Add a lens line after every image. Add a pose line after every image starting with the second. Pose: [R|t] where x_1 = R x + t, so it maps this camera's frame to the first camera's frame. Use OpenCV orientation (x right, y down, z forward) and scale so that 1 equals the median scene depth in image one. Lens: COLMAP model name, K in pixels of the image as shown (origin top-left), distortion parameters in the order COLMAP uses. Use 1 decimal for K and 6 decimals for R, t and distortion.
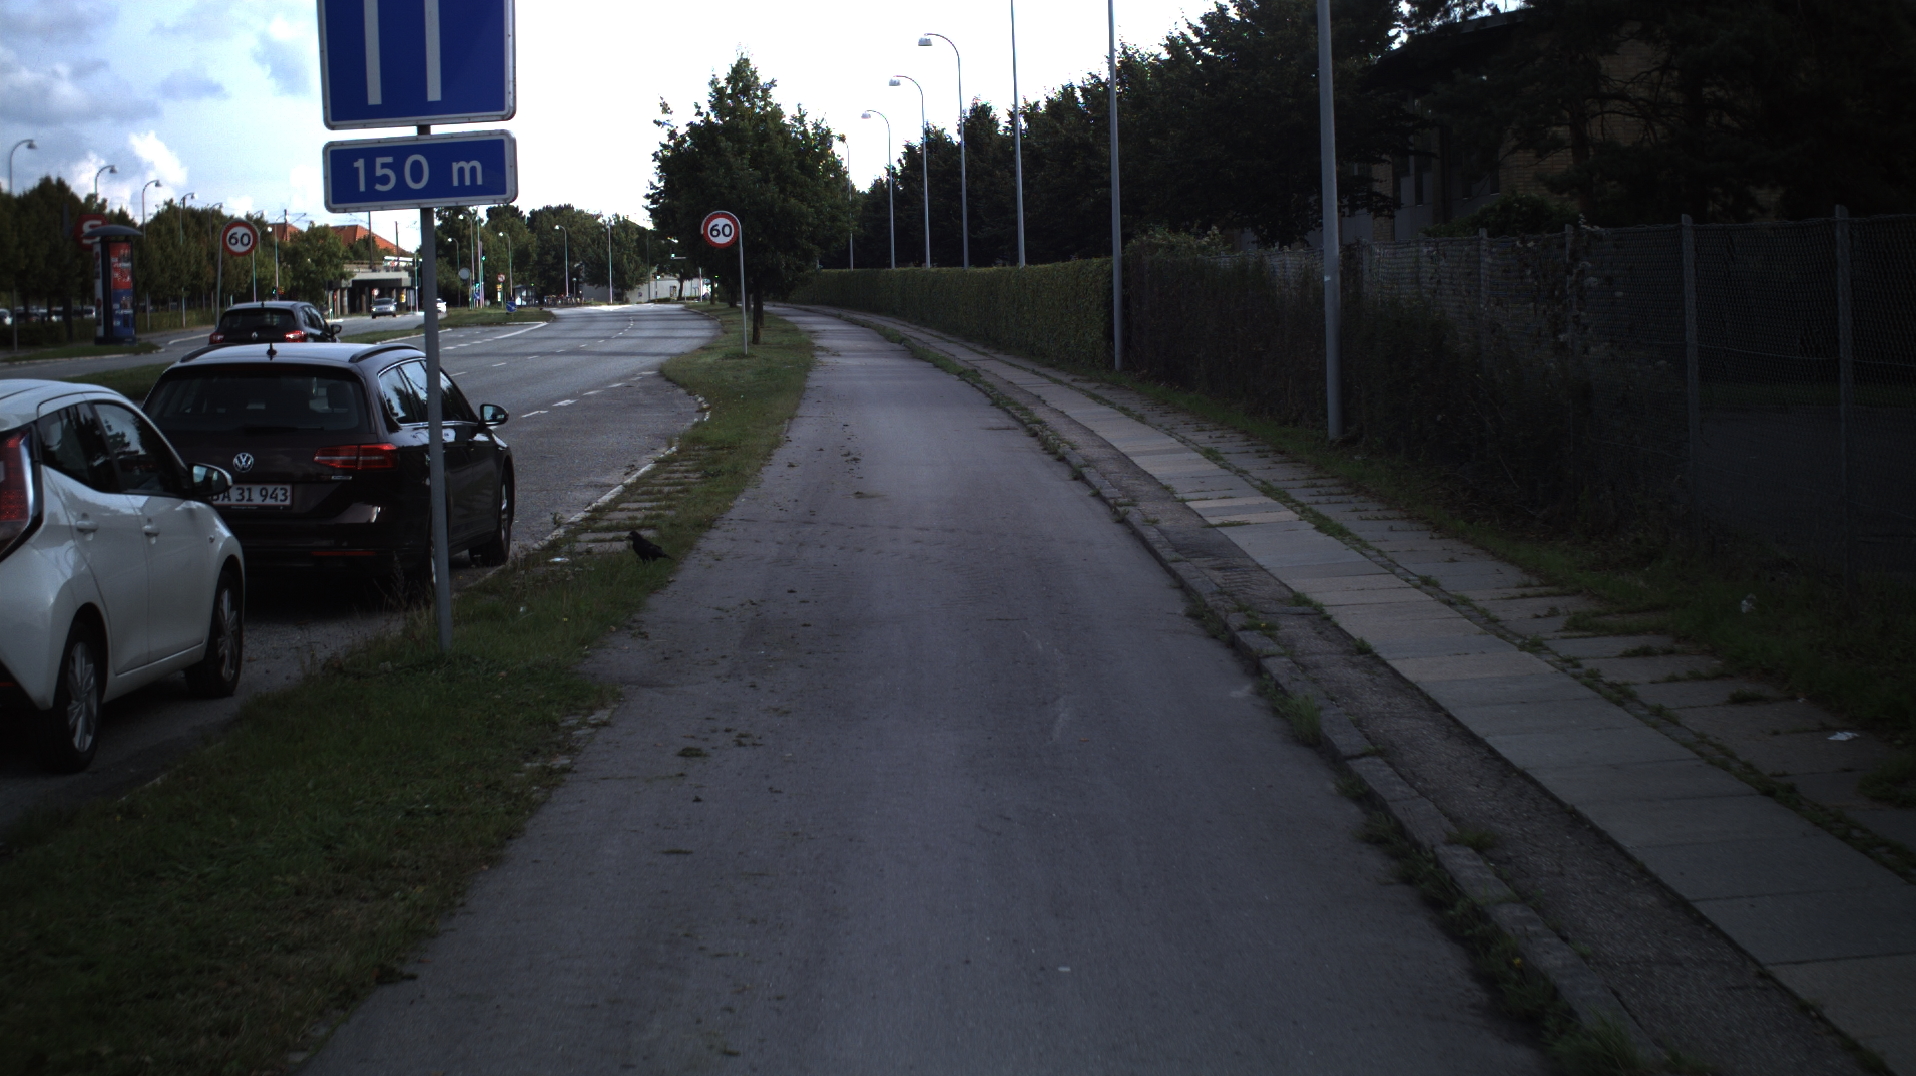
lens RADIAL K [[5320.4, 0, 957.5], [0, 5320.4, 734.0], [0, 0, 1]] dist [-0.189105, -3.042769]
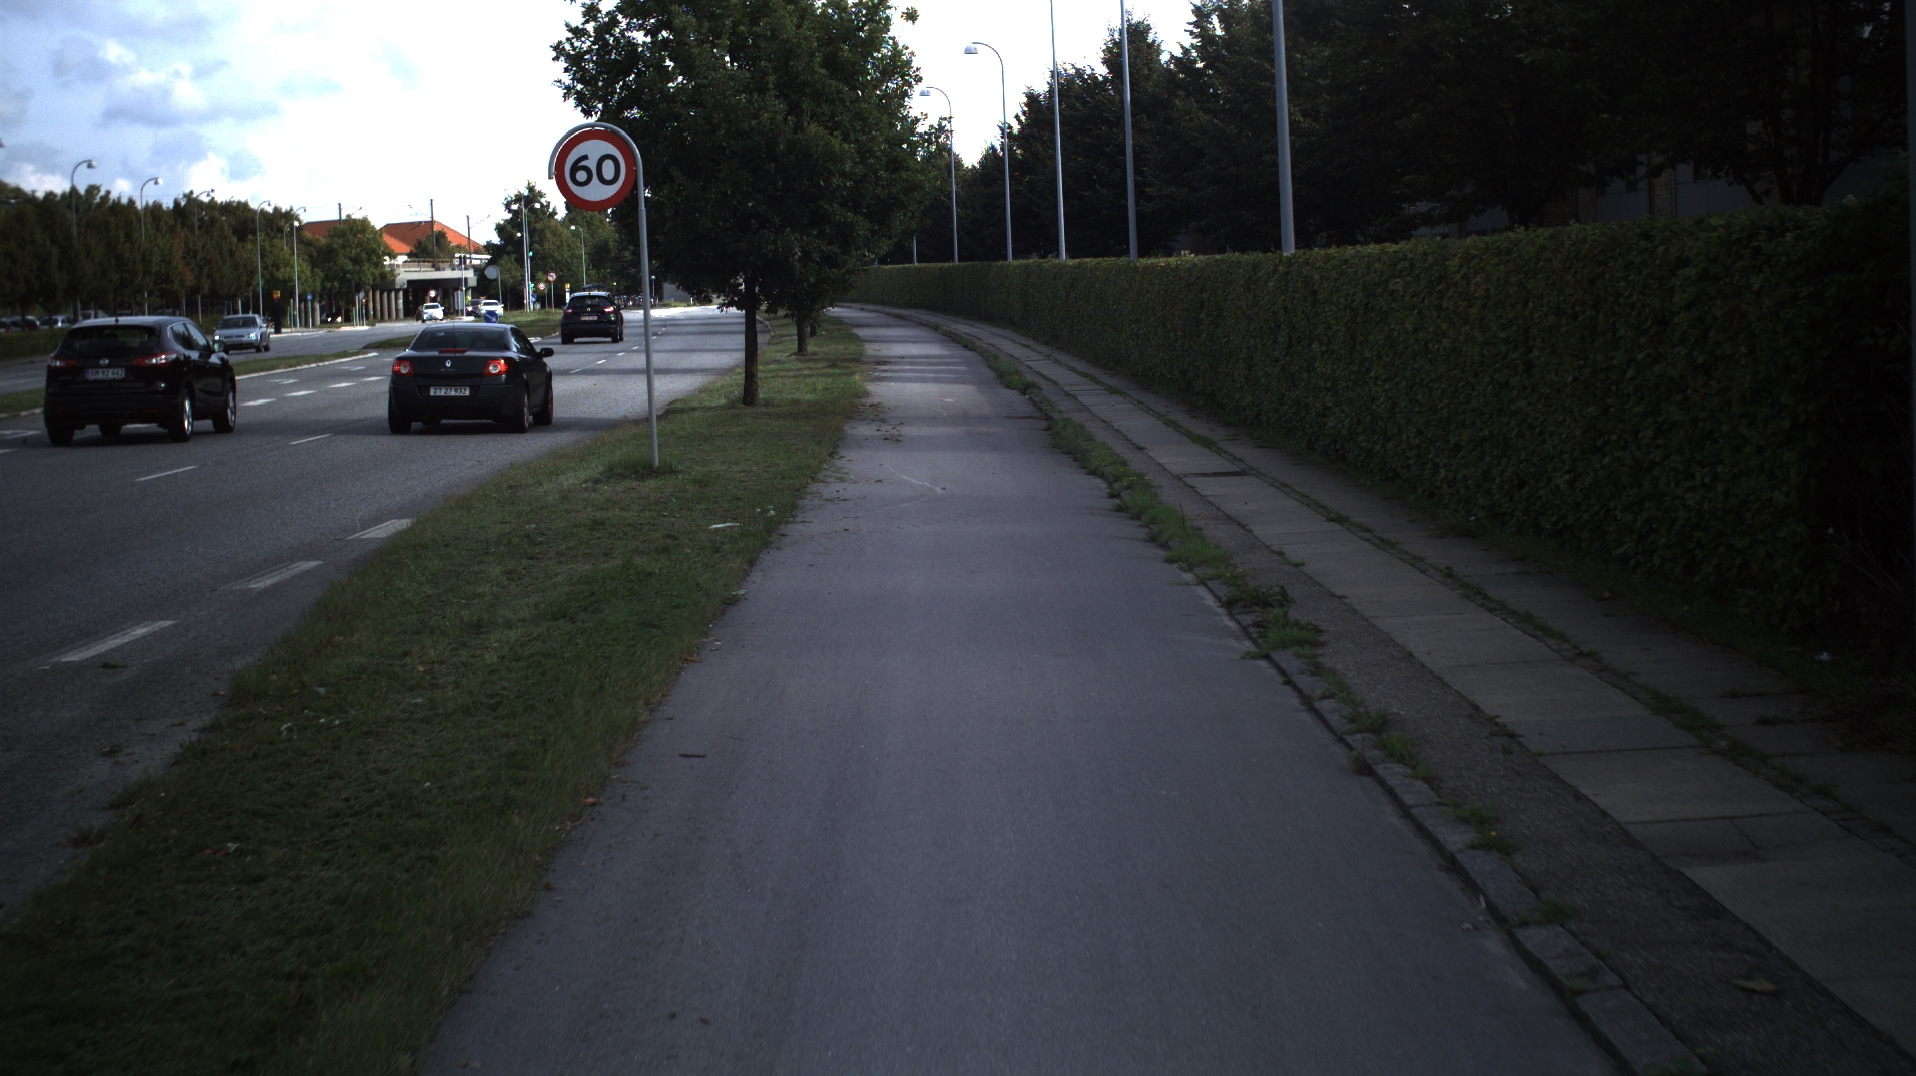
lens RADIAL K [[3207.8, 0, 958.0], [0, 3207.8, 538.0], [0, 0, 1]] dist [-0.192063, -0.009773]
pose [[0.999546, -0.006665, -0.029383, -0.007522], [0.006601, 0.999976, -0.002263, -0.055384], [0.029397, 0.002068, 0.999566, 0.637411]]
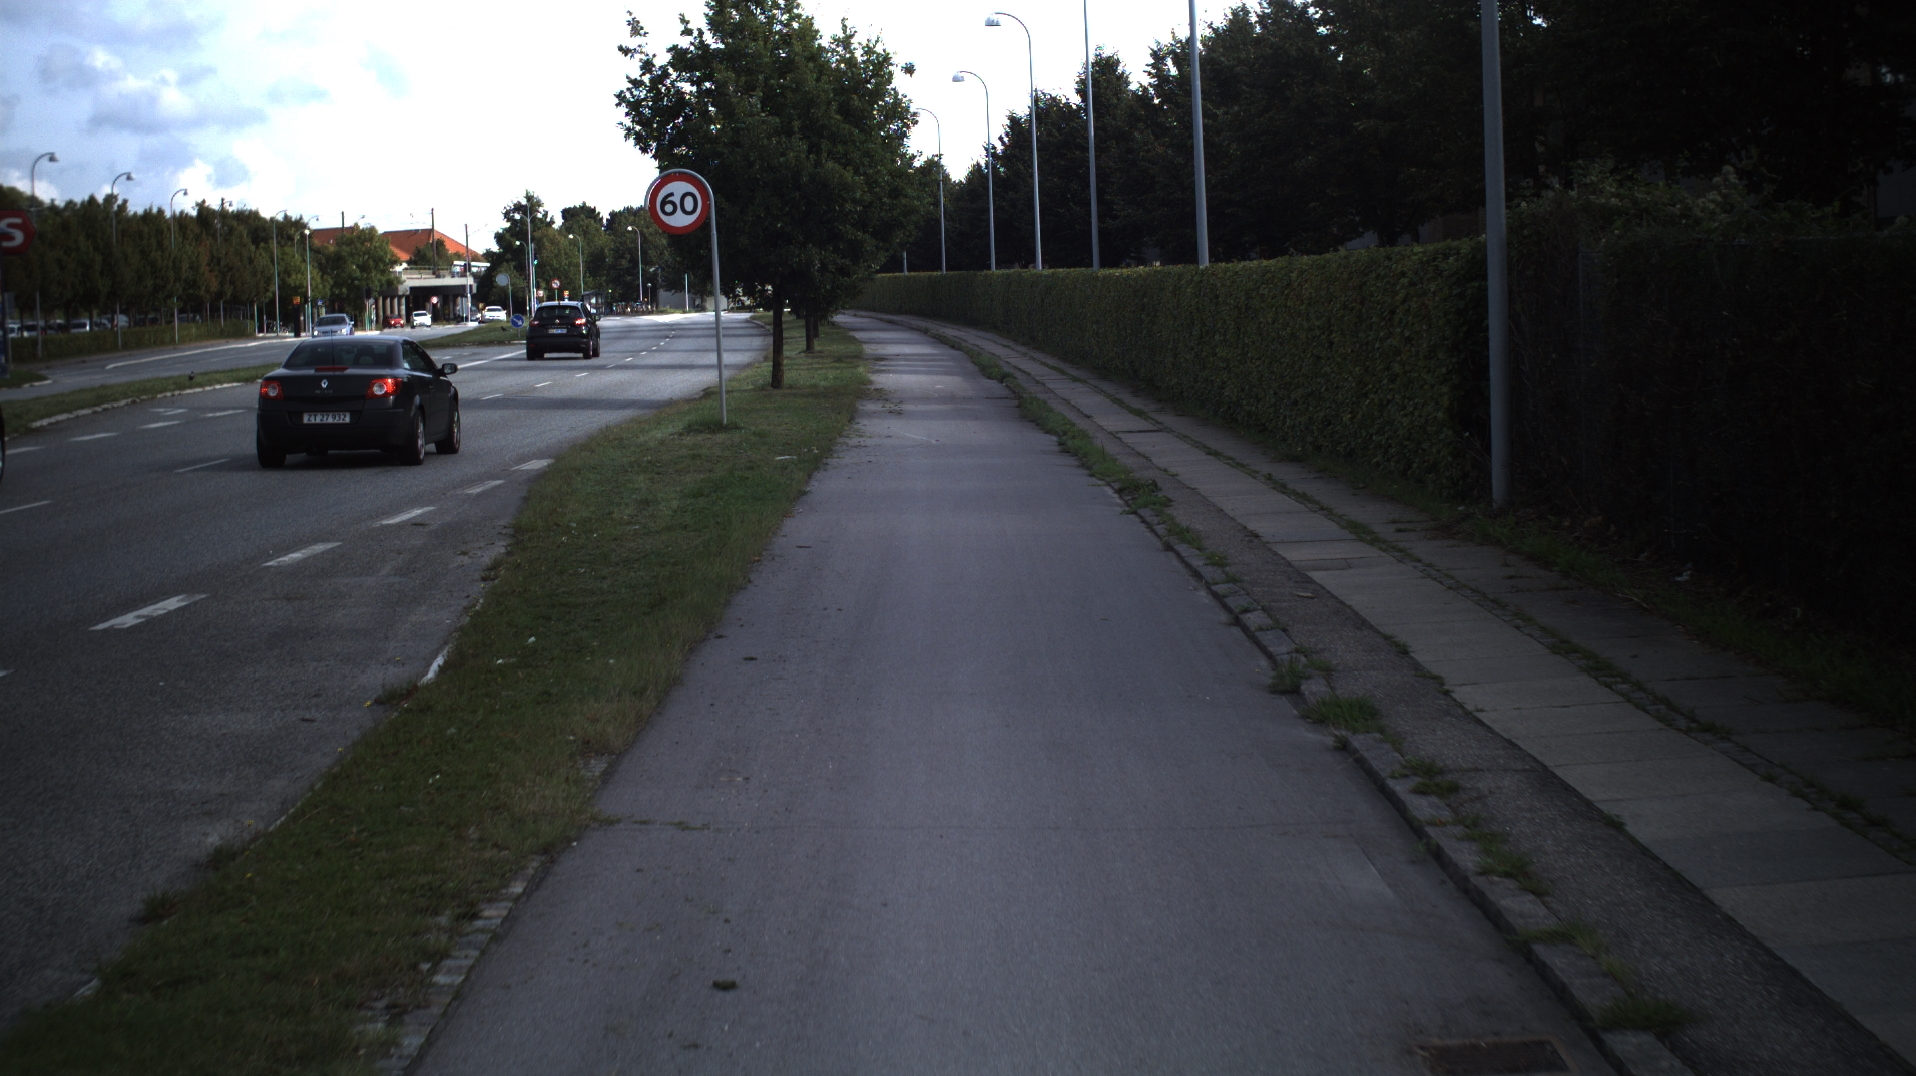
lens RADIAL K [[3560.9, 0, 958.0], [0, 3560.9, 538.0], [0, 0, 1]] dist [-0.204215, -0.266525]
pose [[0.999676, -0.004675, -0.025019, -0.004887], [0.004353, 0.999908, -0.012883, -0.046295], [0.025077, 0.012770, 0.999604, 0.531204]]
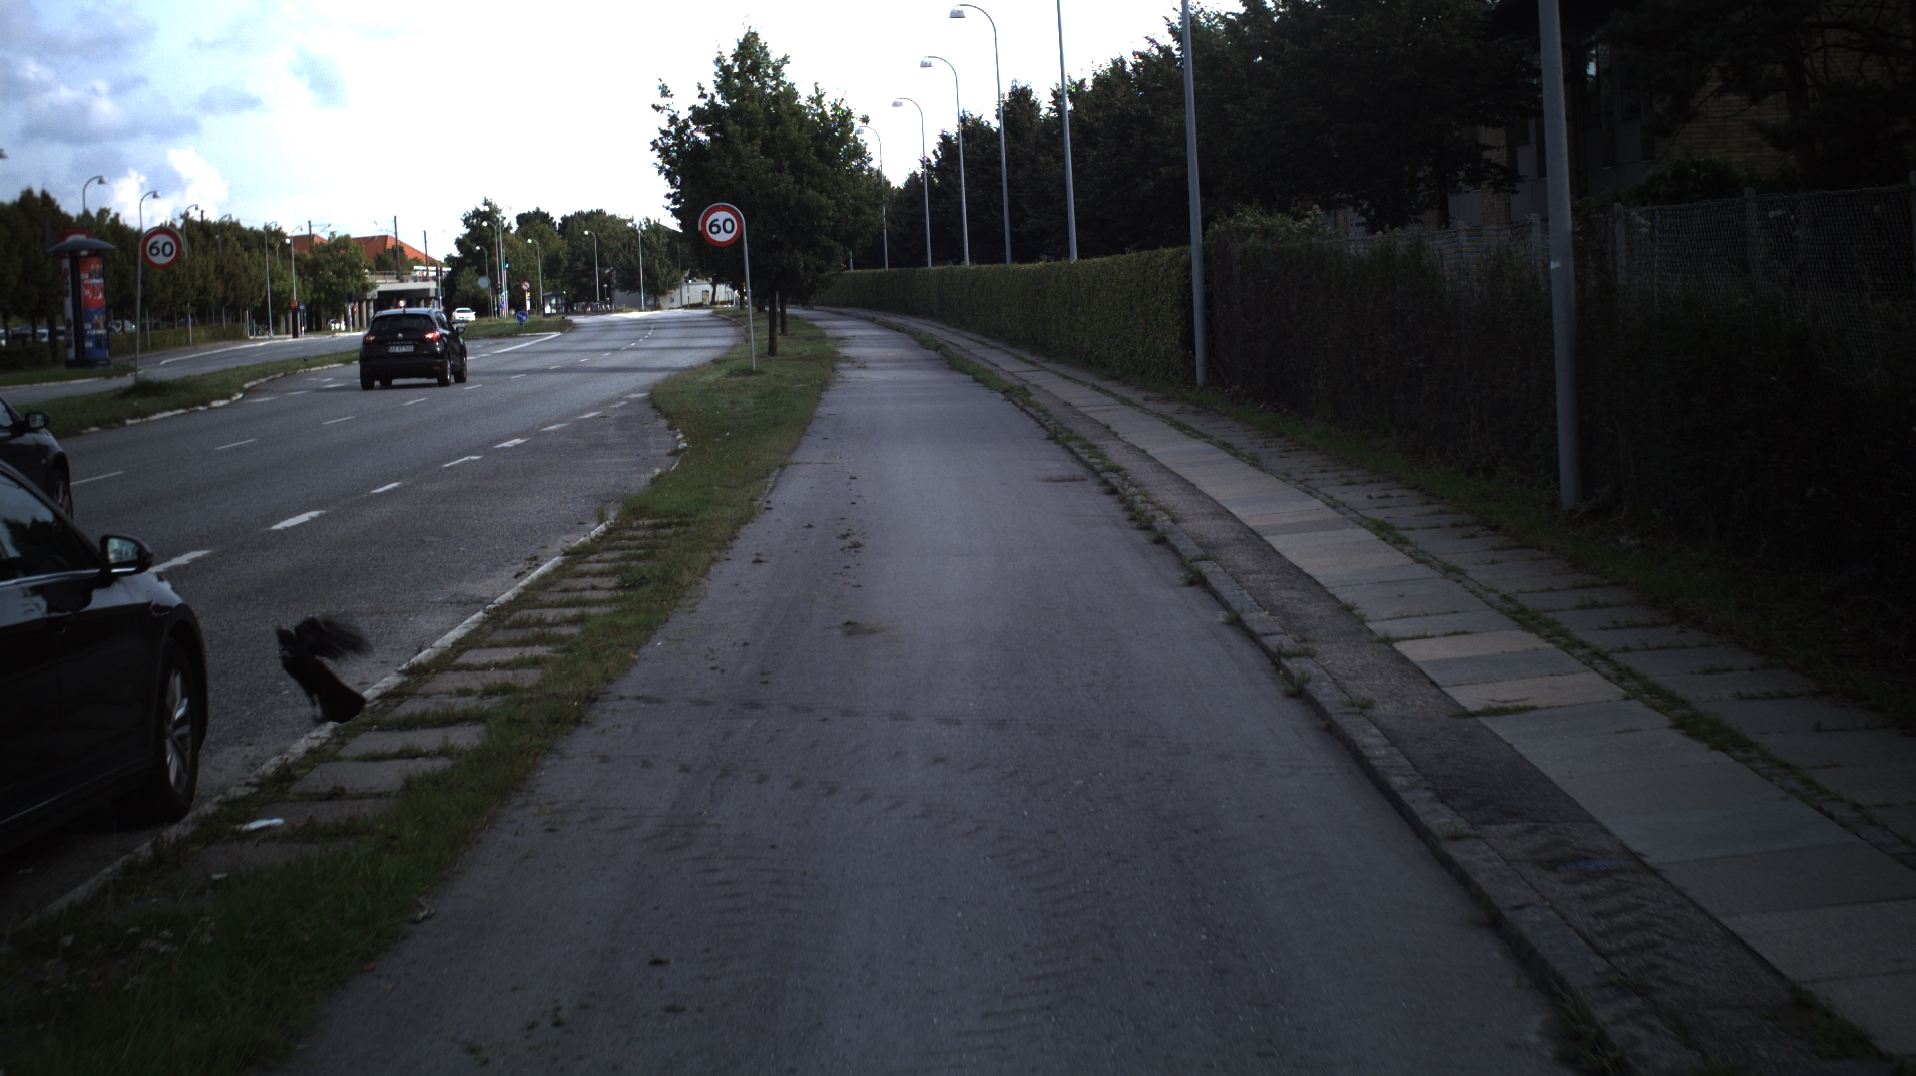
lens RADIAL K [[4570.1, 0, 957.8], [0, 4570.1, 639.1], [0, 0, 1]] dist [-0.204648, -1.826031]
pose [[0.999727, -0.020822, -0.010576, -0.000163], [0.020754, 0.999763, -0.006504, -0.019428], [0.010709, 0.006283, 0.999923, 0.227050]]
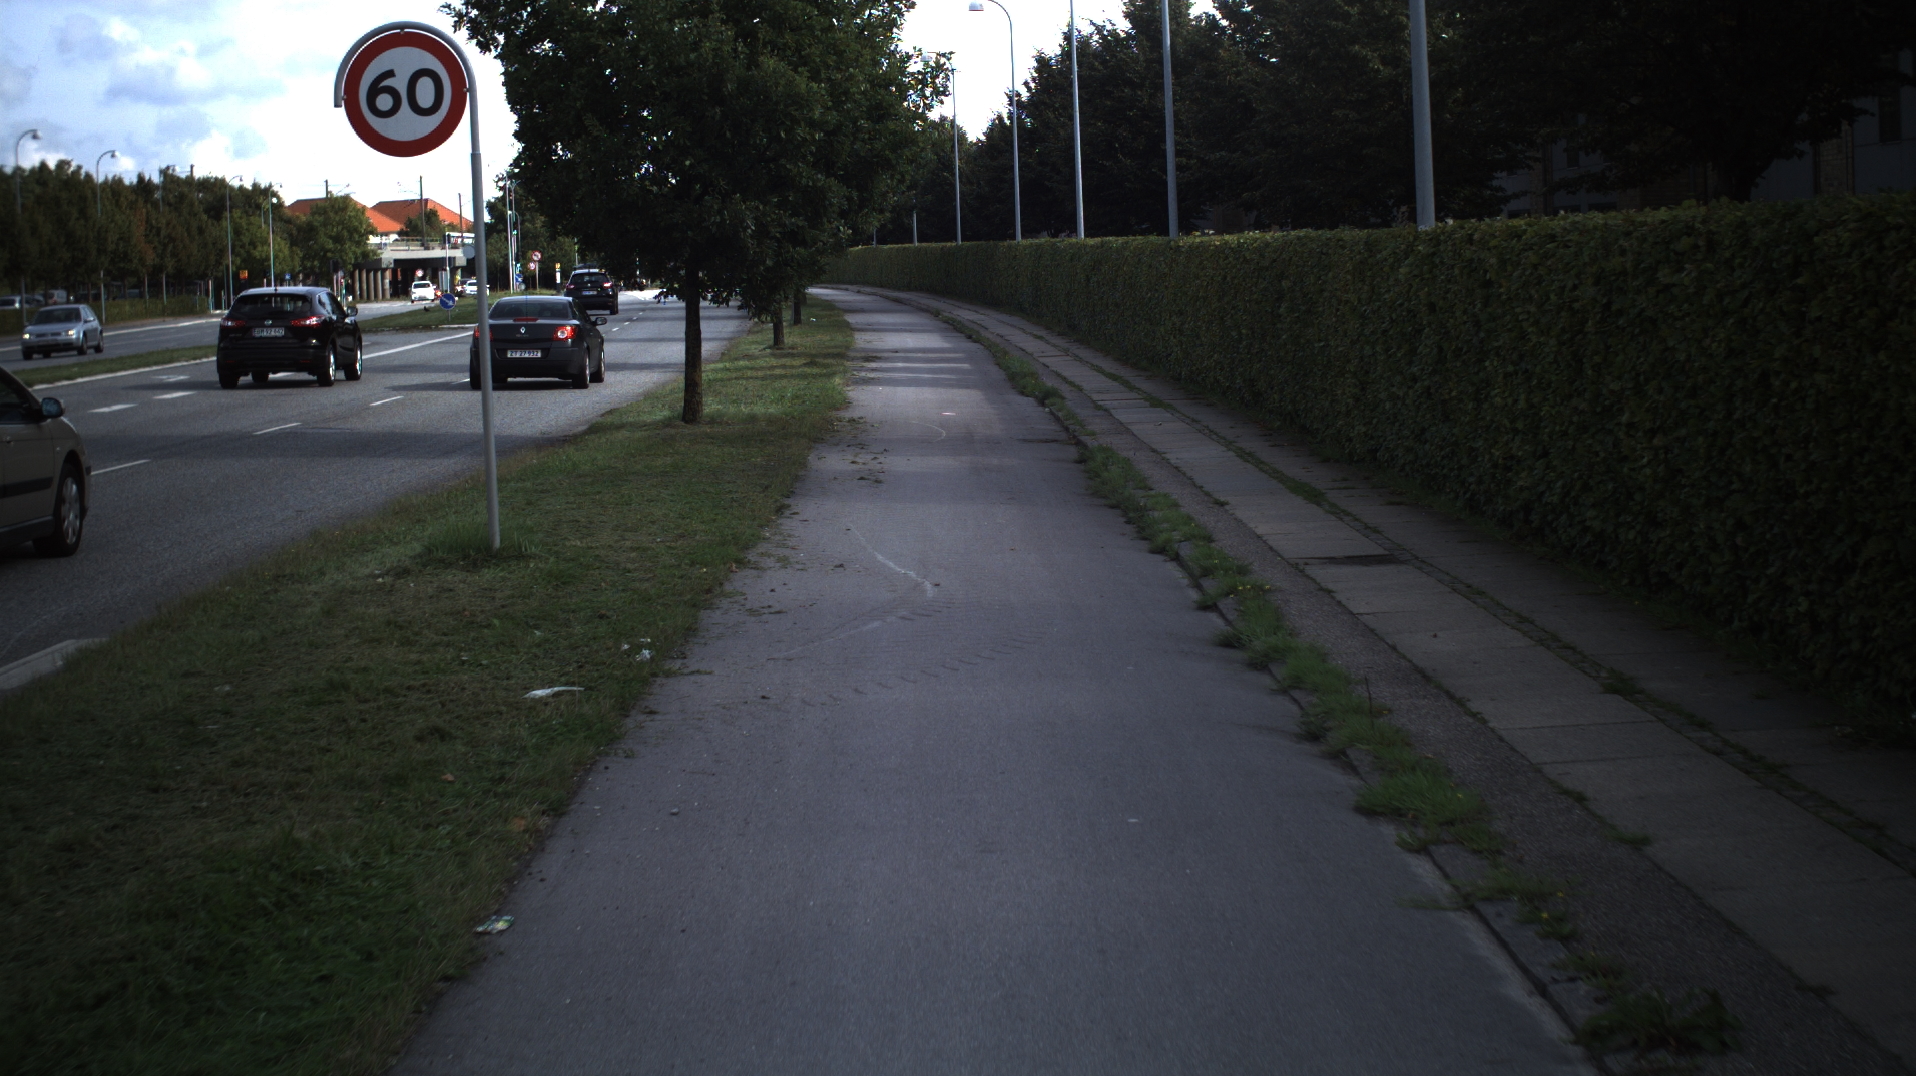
lens RADIAL K [[2915.1, 0, 958.0], [0, 2915.1, 538.0], [0, 0, 1]] dist [-0.175215, 0.095858]
pose [[0.999536, -0.002754, -0.030350, -0.009978], [0.003134, 0.999917, 0.012486, -0.062730], [0.030313, -0.012575, 0.999461, 0.724687]]
